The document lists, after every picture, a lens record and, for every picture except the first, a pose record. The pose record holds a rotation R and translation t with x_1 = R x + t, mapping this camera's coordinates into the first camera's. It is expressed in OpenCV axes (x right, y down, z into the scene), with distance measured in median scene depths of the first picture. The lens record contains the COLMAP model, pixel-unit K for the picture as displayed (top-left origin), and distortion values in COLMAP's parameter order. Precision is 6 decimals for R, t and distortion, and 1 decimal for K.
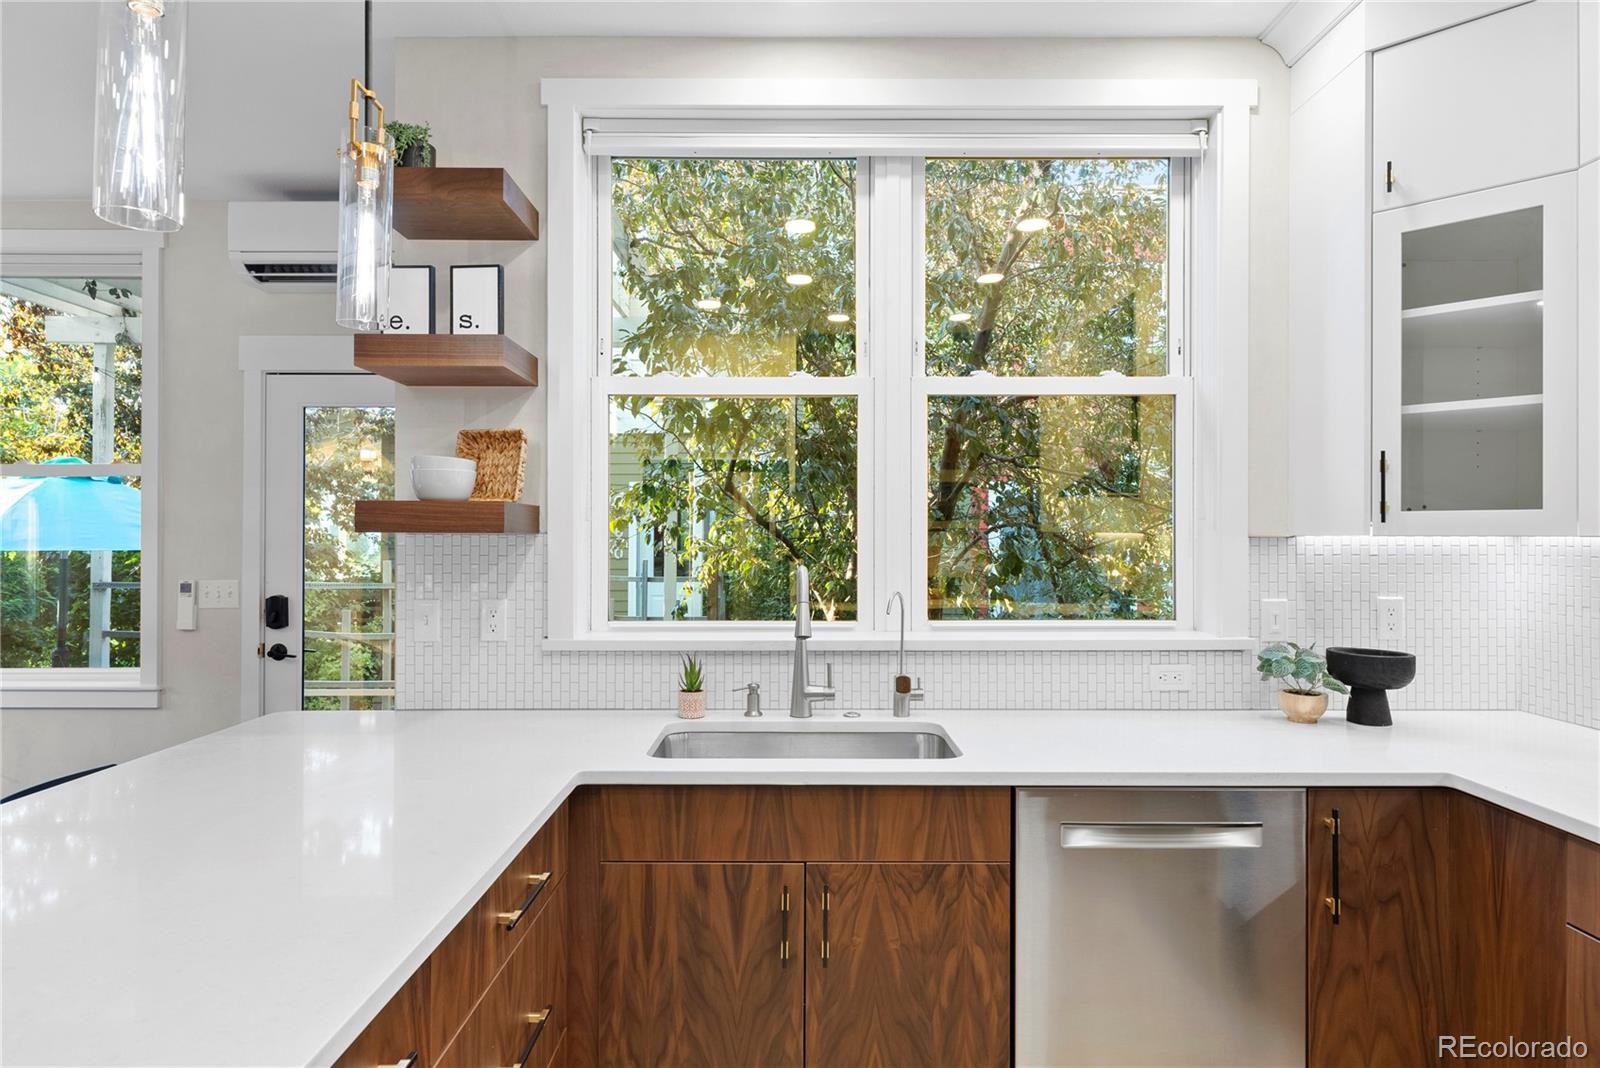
lens RADIAL K [[949.9, 0, 799.2], [0, 949.9, 532.4], [0, 0, 1]] dist [-0.001659, -0.000426]
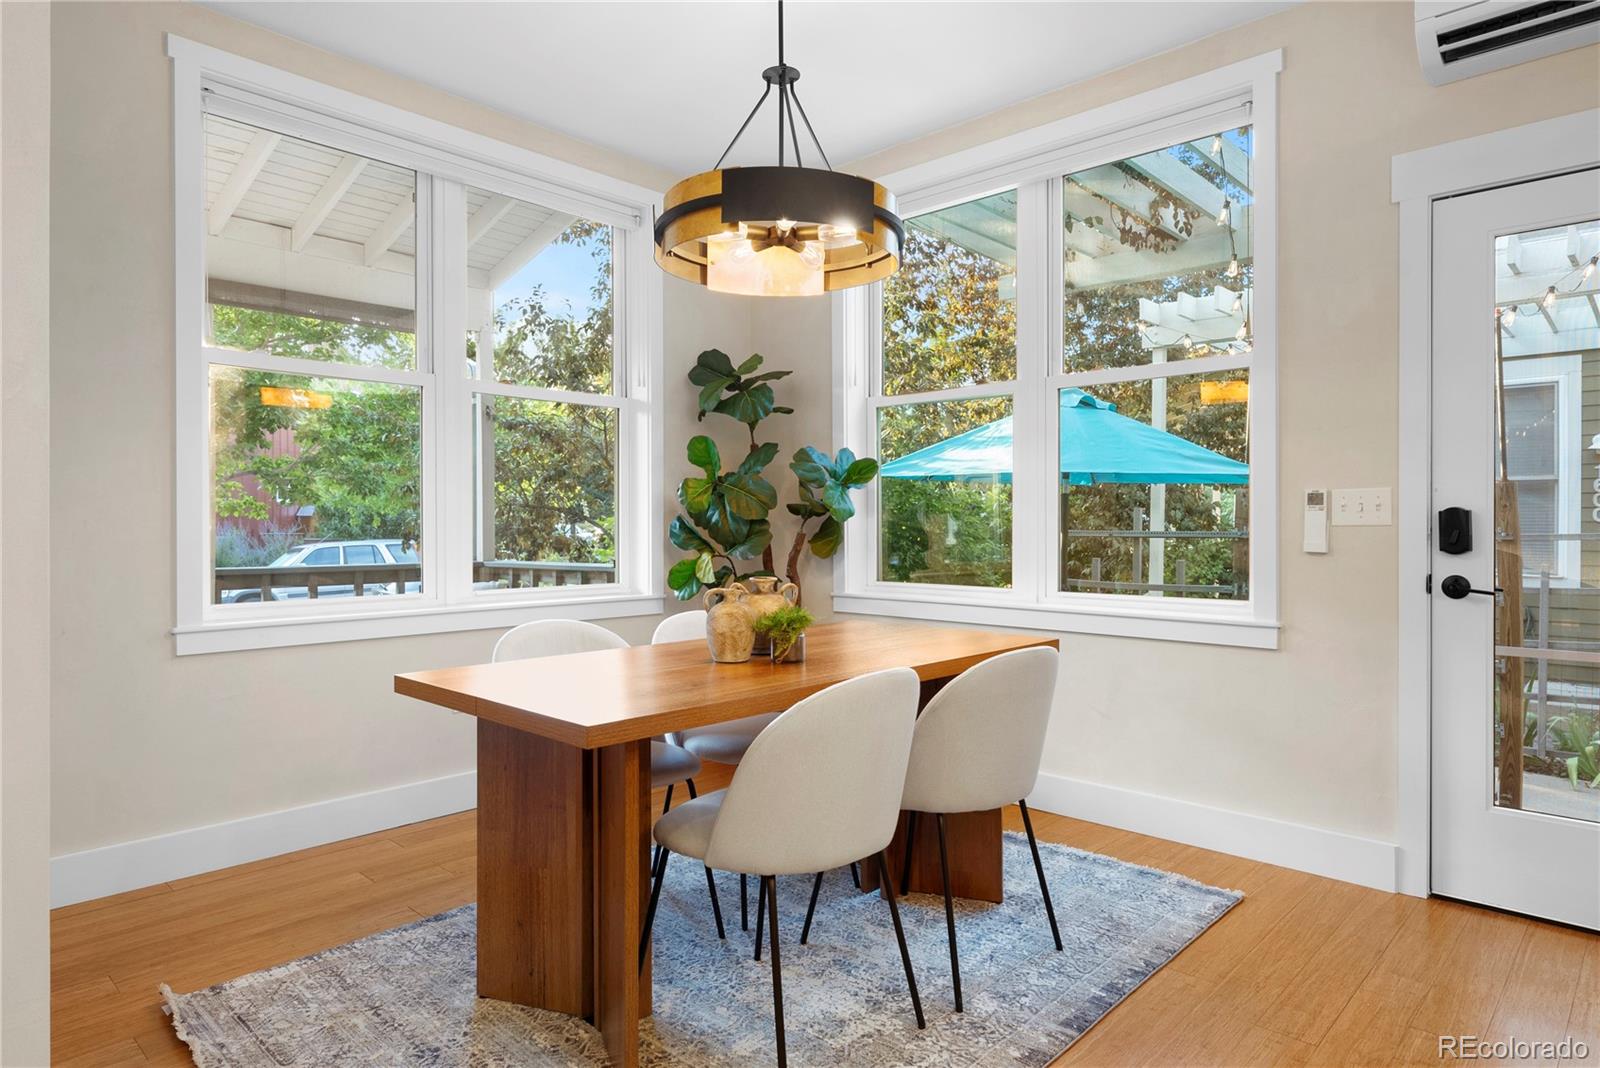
lens RADIAL K [[949.9, 0, 800.5], [0, 949.9, 534.4], [0, 0, 1]] dist [-0.001659, -0.000426]
pose [[0.726579, 0.005011, -0.687065, -0.416588], [0.008289, 0.999837, 0.016058, 0.071321], [0.687033, -0.017363, 0.726418, 0.142344]]
